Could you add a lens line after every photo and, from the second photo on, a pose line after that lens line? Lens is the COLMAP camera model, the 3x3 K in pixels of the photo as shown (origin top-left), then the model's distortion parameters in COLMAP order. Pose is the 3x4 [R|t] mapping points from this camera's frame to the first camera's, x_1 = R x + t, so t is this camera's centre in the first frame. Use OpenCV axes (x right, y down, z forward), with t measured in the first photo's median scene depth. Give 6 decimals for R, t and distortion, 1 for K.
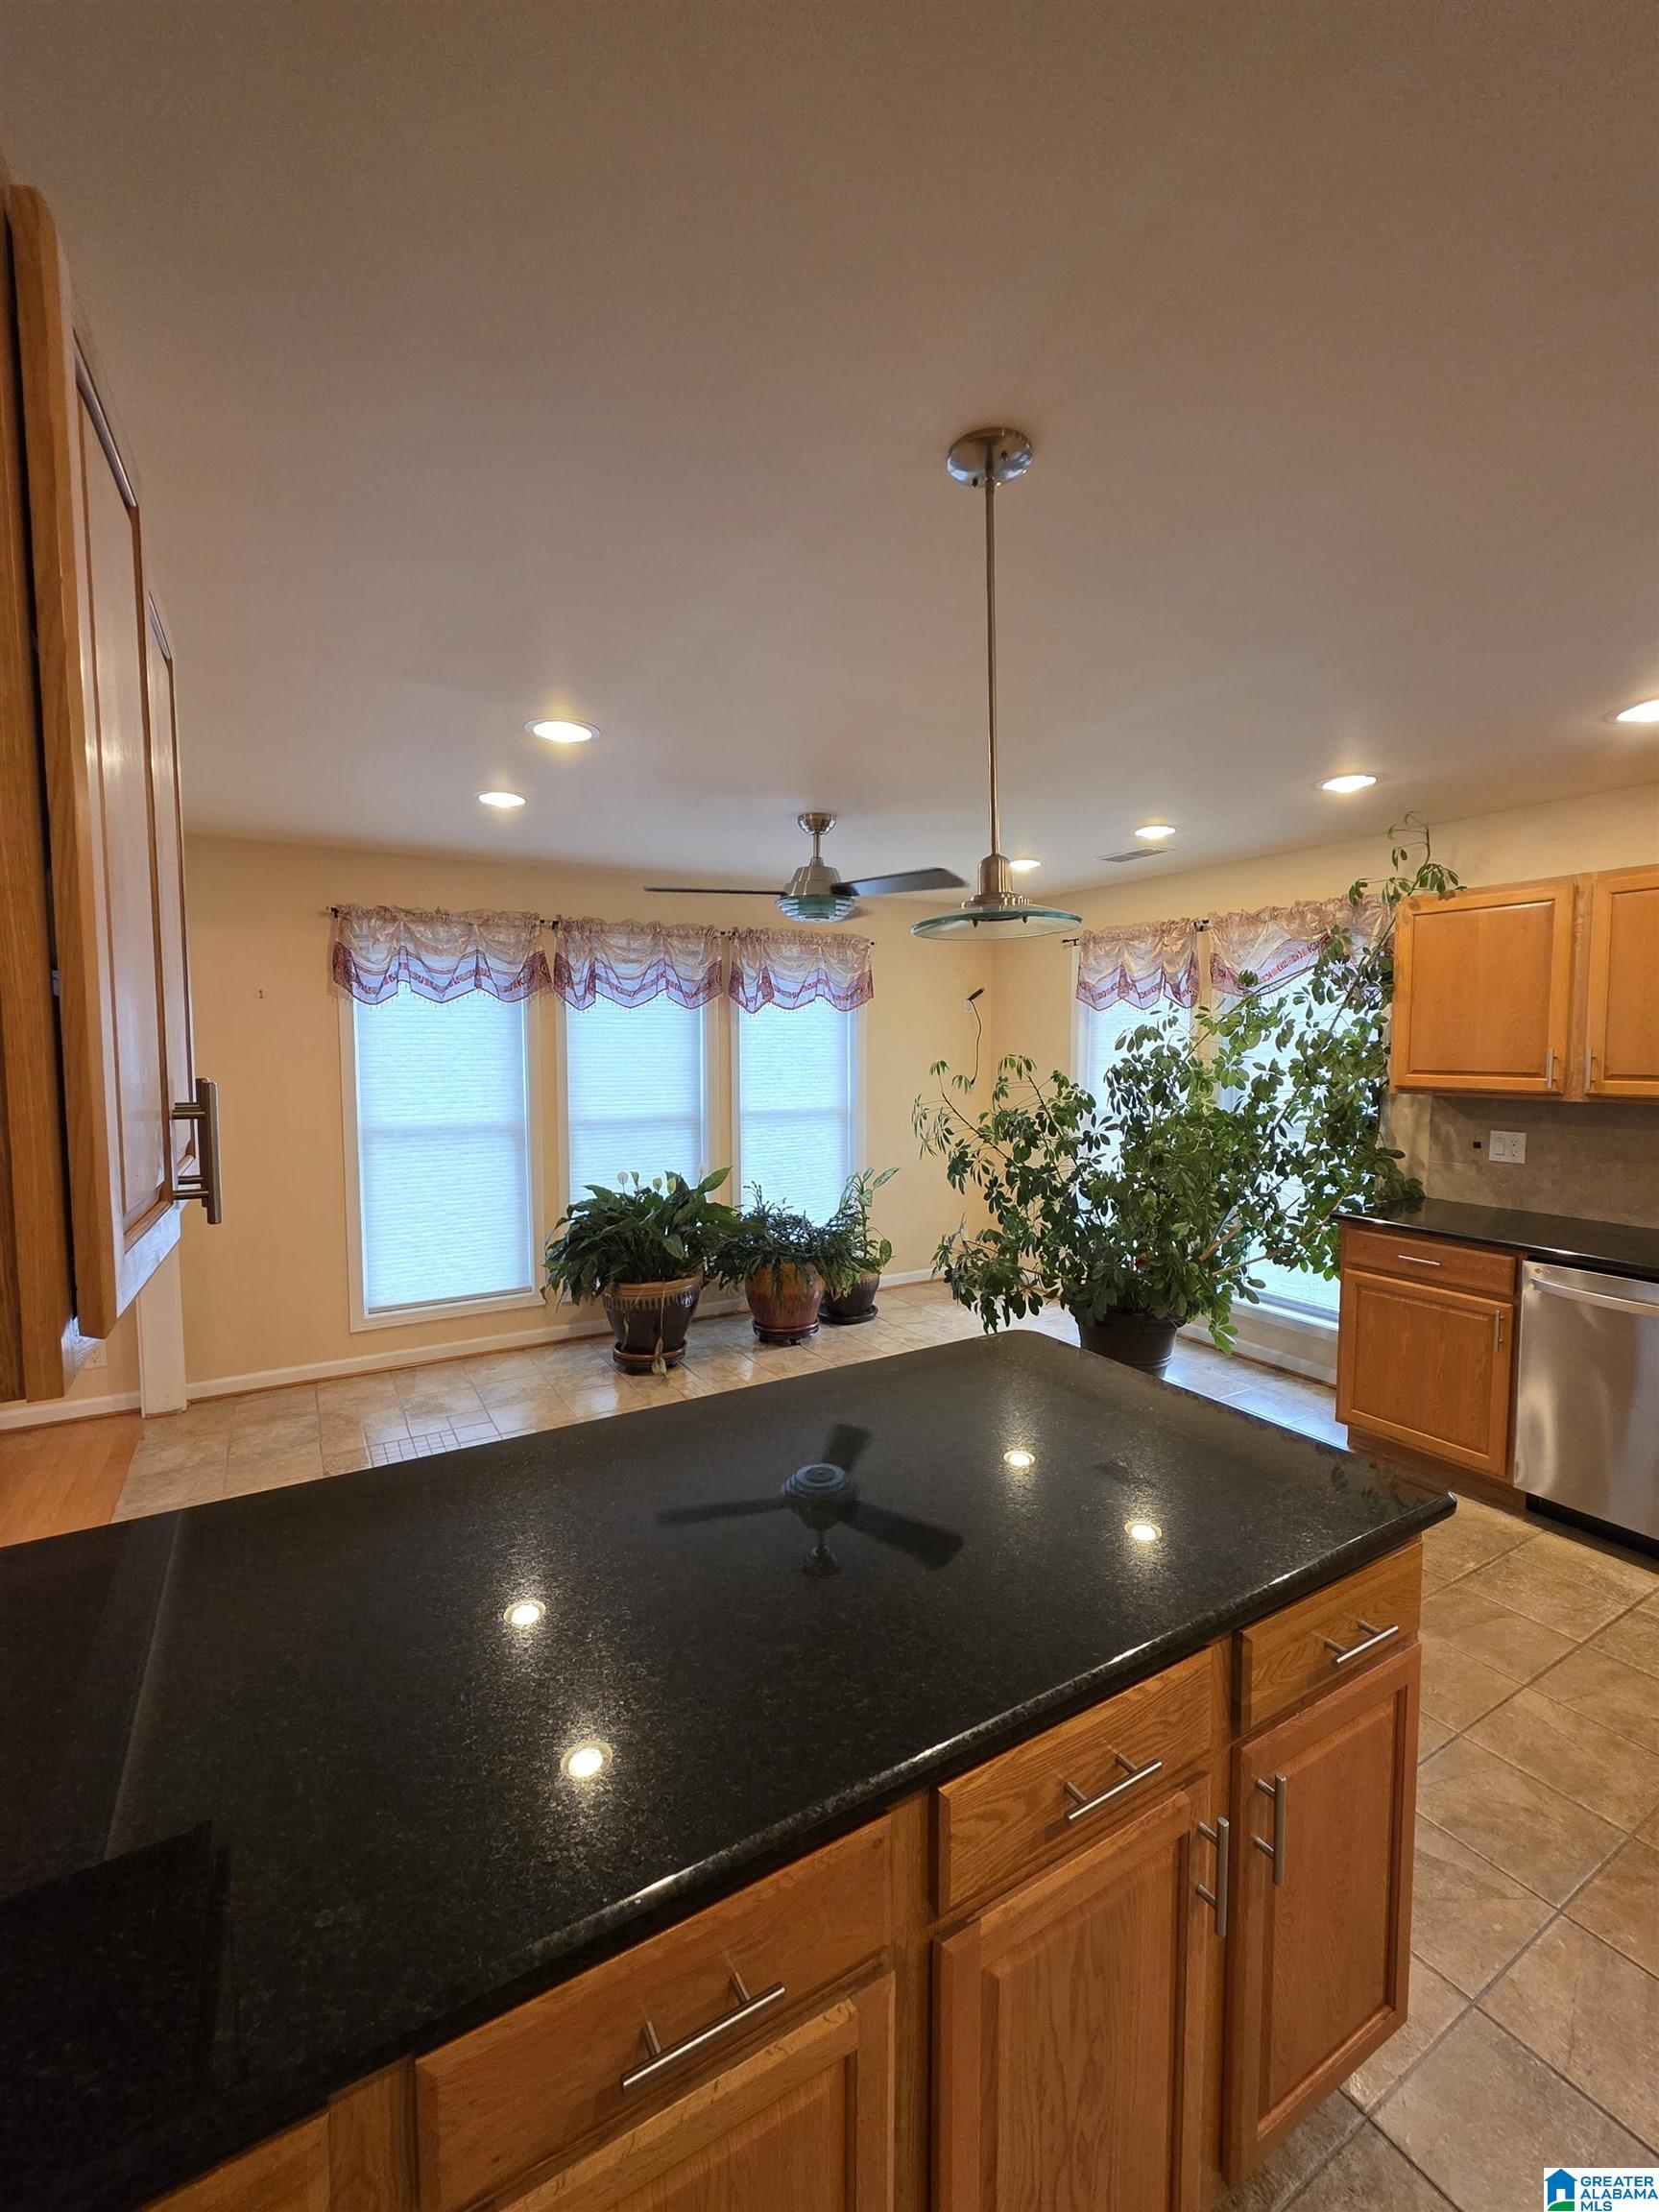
lens RADIAL K [[923.7, 0, 827.9], [0, 923.7, 1099.3], [0, 0, 1]] dist [0.001558, 0.000671]
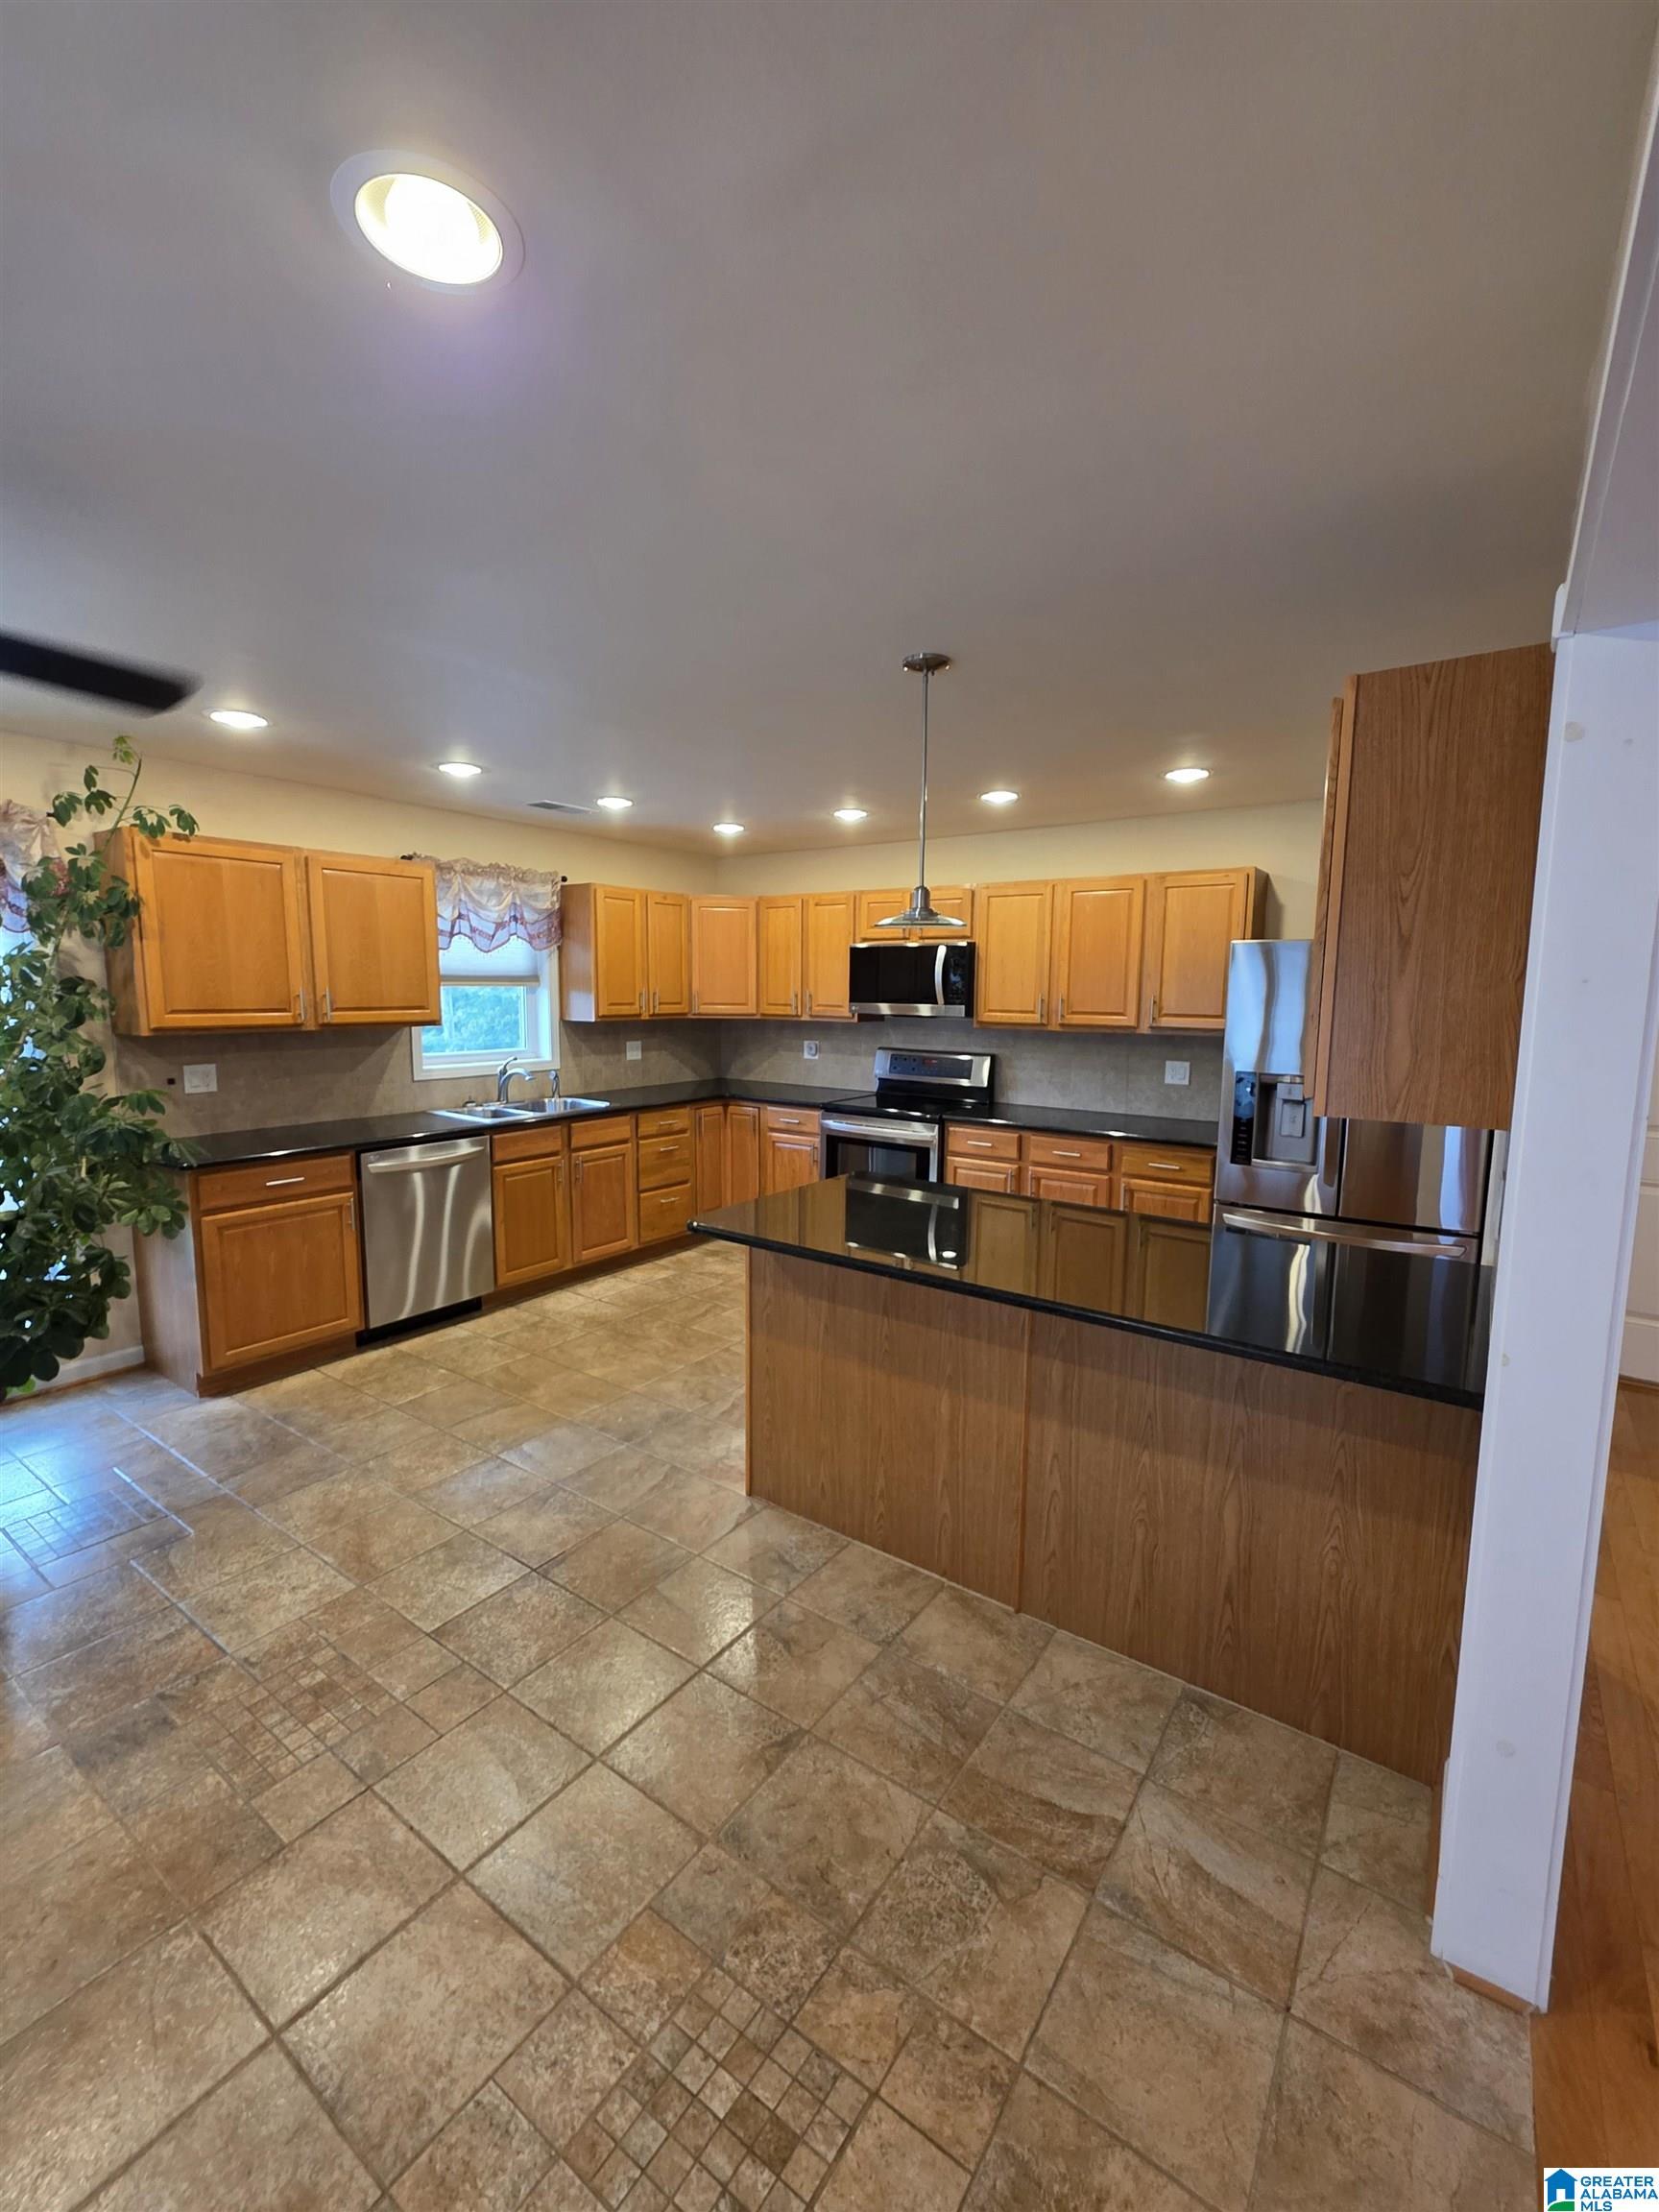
lens RADIAL K [[923.7, 0, 830.3], [0, 923.7, 1103.9], [0, 0, 1]] dist [0.001558, 0.000671]
pose [[-0.410101, -0.118211, 0.904347, -0.504220], [0.047795, 0.987417, 0.150743, -0.043268], [-0.910787, 0.105043, -0.399290, 0.684521]]
